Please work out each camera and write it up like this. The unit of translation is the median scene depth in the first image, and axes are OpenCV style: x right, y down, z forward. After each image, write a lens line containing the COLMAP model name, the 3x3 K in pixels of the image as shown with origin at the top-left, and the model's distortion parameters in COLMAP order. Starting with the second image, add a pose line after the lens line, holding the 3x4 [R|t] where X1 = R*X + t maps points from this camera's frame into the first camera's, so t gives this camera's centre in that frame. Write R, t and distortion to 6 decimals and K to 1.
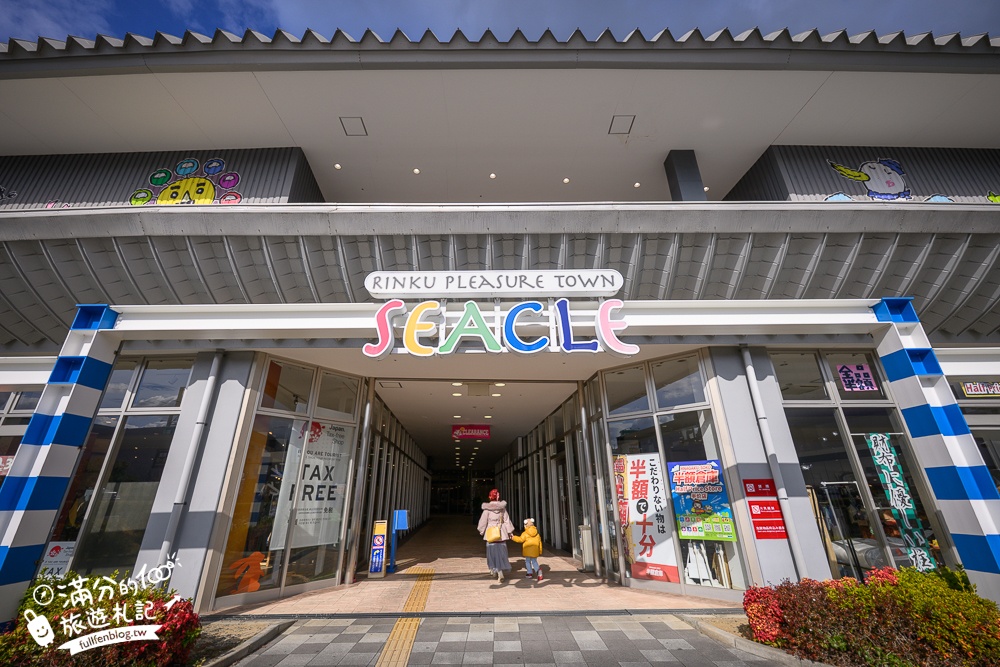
lens RADIAL K [[395.7, 0, 497.9], [0, 395.7, 331.1], [0, 0, 1]] dist [0.002077, -0.000144]
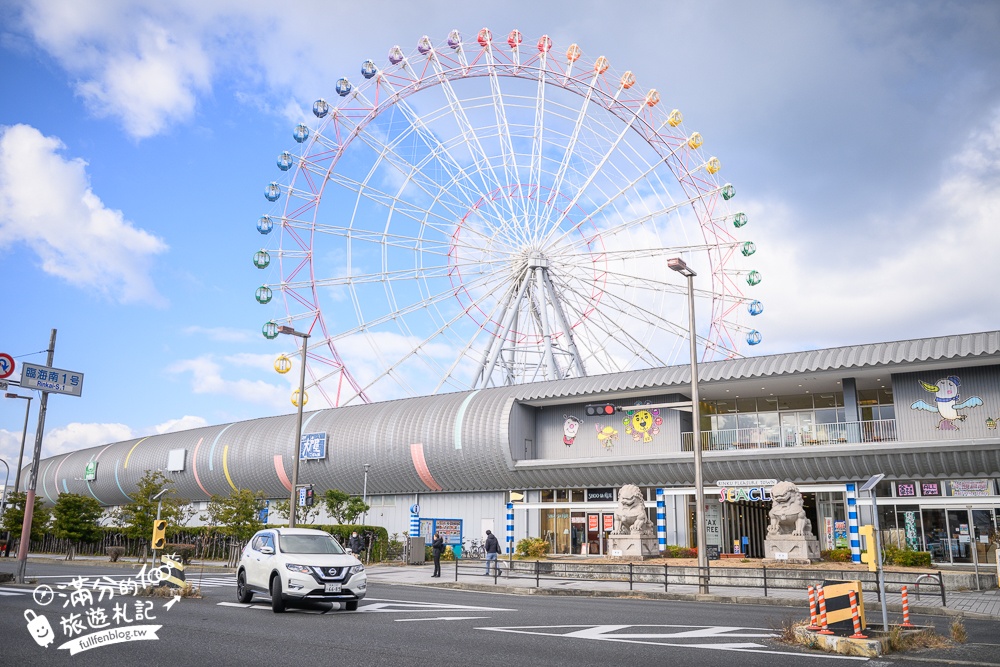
lens RADIAL K [[854.2, 0, 499.6], [0, 854.2, 334.0], [0, 0, 1]] dist [0.016193, 0.001952]
pose [[0.826926, -0.114731, -0.550481, 2.032884], [0.203353, 0.973722, 0.102532, -2.110620], [0.524252, -0.196728, 0.828528, -5.129781]]
